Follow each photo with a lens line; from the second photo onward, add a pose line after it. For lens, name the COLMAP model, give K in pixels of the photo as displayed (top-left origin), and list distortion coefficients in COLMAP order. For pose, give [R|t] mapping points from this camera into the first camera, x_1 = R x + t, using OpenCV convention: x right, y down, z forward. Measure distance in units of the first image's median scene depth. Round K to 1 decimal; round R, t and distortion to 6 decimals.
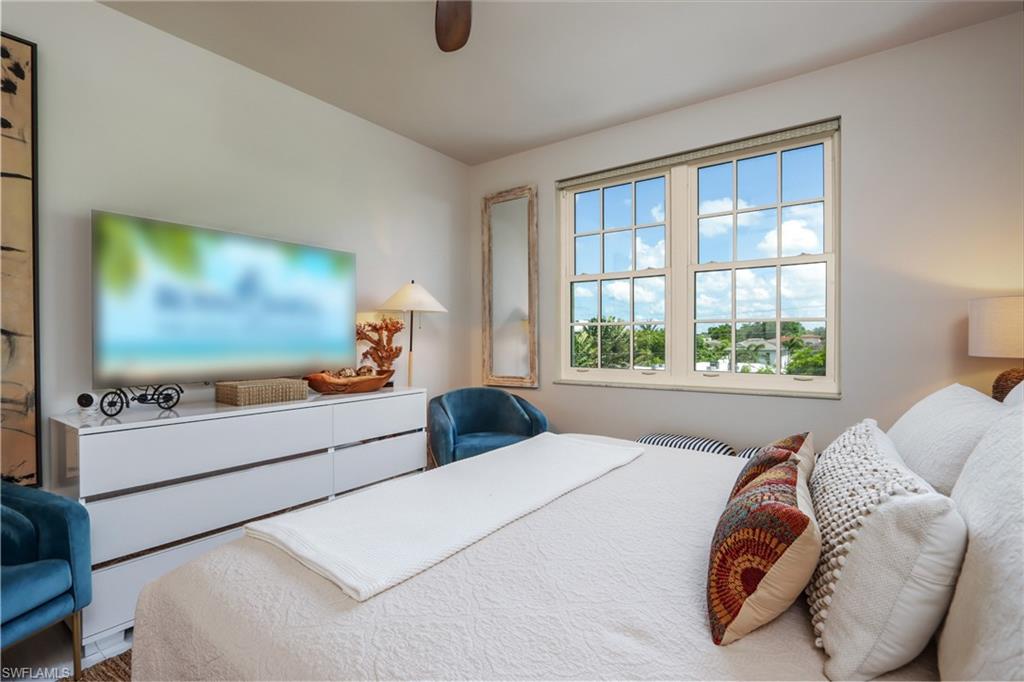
lens RADIAL K [[483.0, 0, 511.2], [0, 483.0, 342.4], [0, 0, 1]] dist [-0.012435, -0.000023]
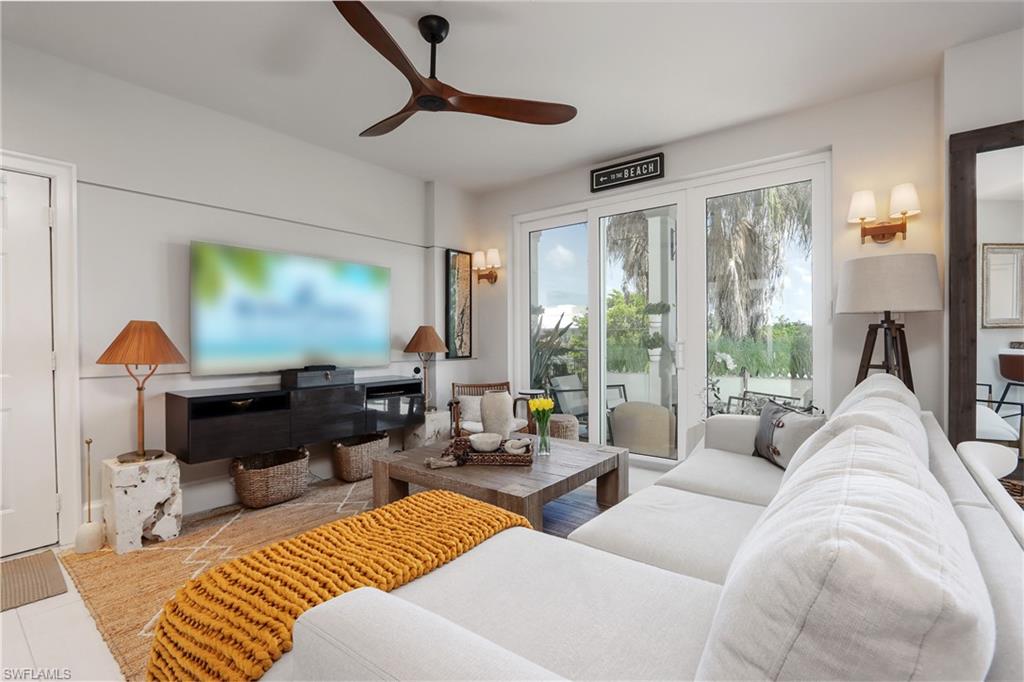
lens RADIAL K [[483.0, 0, 509.8], [0, 483.0, 340.4], [0, 0, 1]] dist [-0.012435, -0.000023]
pose [[0.997569, -0.003460, -0.069605, 0.056380], [0.002858, 0.999958, -0.008748, 0.003892], [0.069633, 0.008528, 0.997536, -0.183315]]
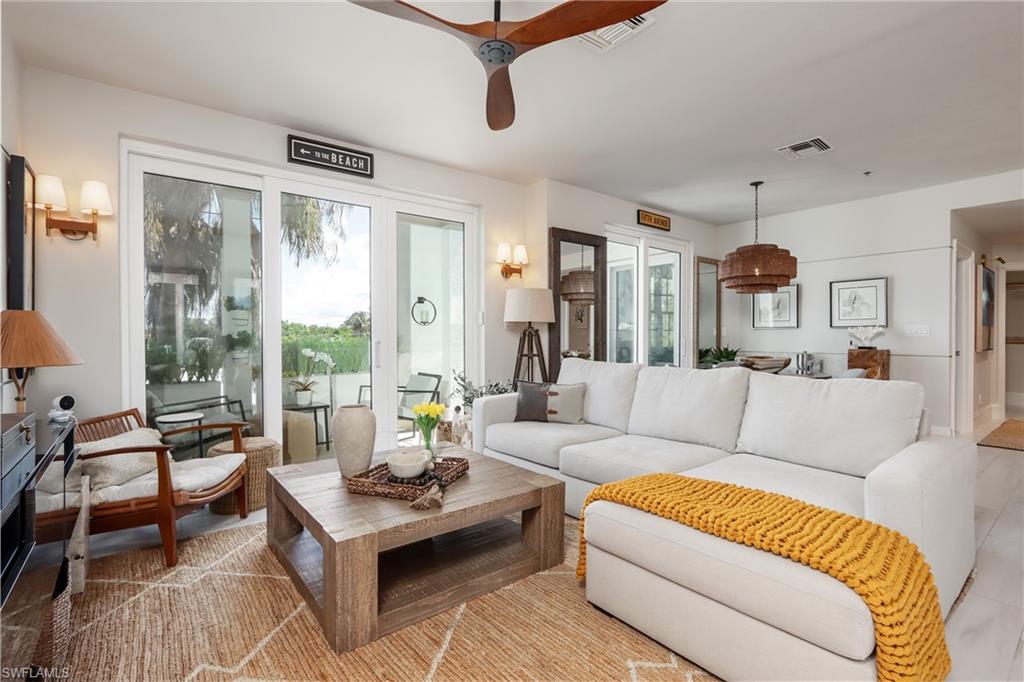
lens RADIAL K [[483.0, 0, 508.4], [0, 483.0, 340.2], [0, 0, 1]] dist [-0.012435, -0.000023]
pose [[0.291968, -0.006976, 0.956403, -0.754134], [0.011727, 0.999924, 0.003713, -0.004585], [-0.956356, 0.010131, 0.292028, 0.386378]]
